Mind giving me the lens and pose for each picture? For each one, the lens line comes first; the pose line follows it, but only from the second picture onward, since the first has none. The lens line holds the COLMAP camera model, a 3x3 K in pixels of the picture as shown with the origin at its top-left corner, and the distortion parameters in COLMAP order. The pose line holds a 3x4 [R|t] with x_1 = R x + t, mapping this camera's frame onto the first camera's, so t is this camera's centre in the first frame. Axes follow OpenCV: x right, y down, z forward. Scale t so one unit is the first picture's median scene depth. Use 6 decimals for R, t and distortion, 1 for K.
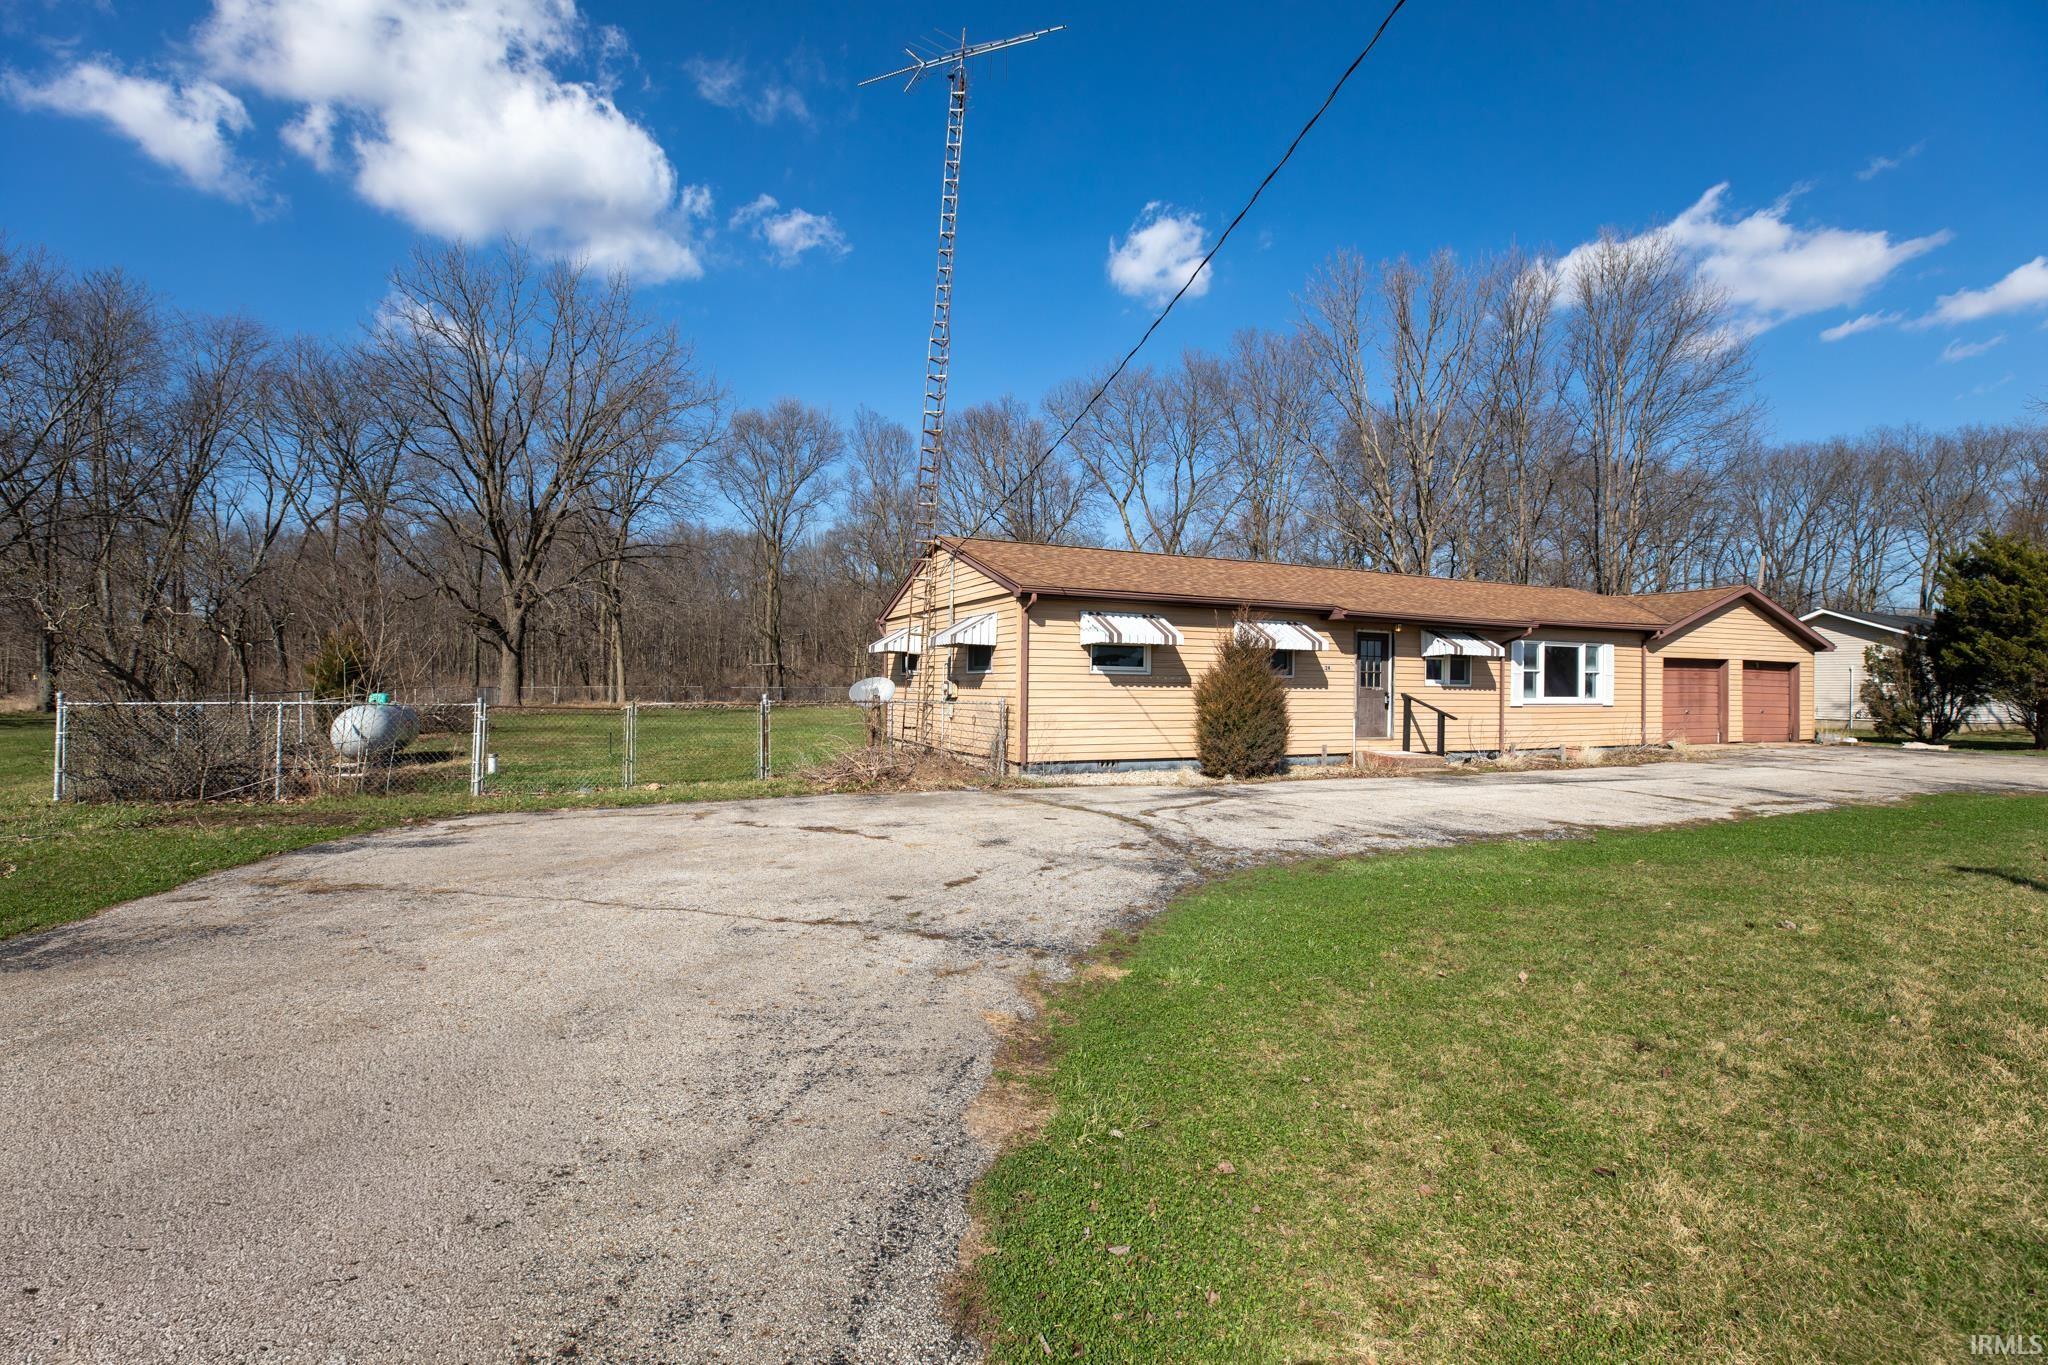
lens RADIAL K [[937.9, 0, 1014.8], [0, 937.9, 677.3], [0, 0, 1]] dist [-0.032303, 0.005504]
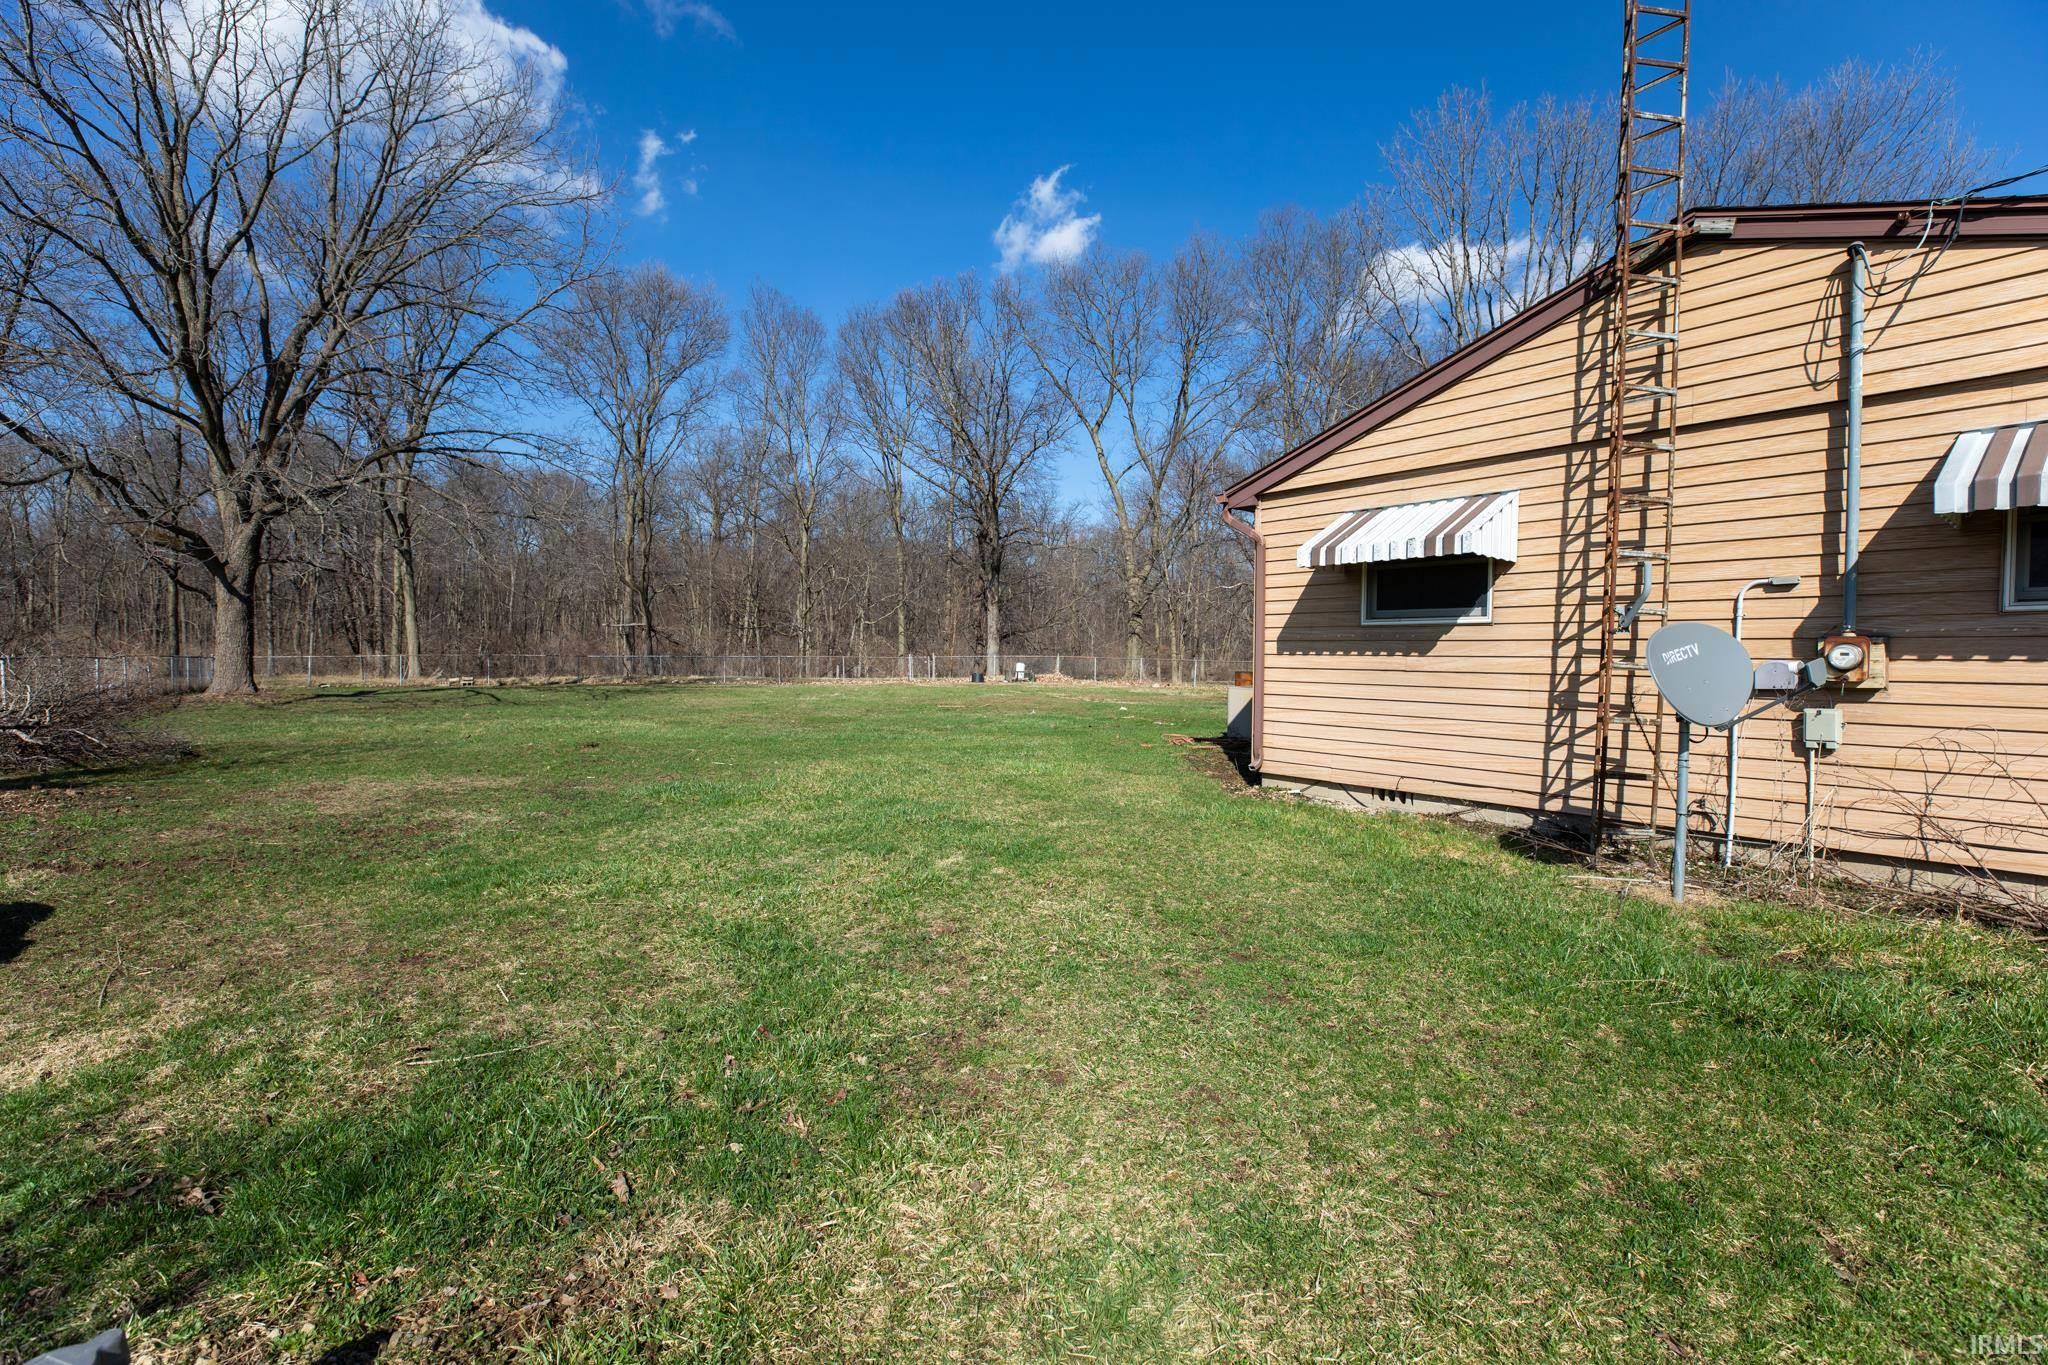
lens RADIAL K [[937.9, 0, 1034.8], [0, 937.9, 681.5], [0, 0, 1]] dist [-0.032303, 0.005504]
pose [[0.975299, -0.008617, 0.220722, -0.177750], [-0.000058, 0.999229, 0.039265, 0.003344], [-0.220890, -0.038308, 0.974546, 0.323213]]
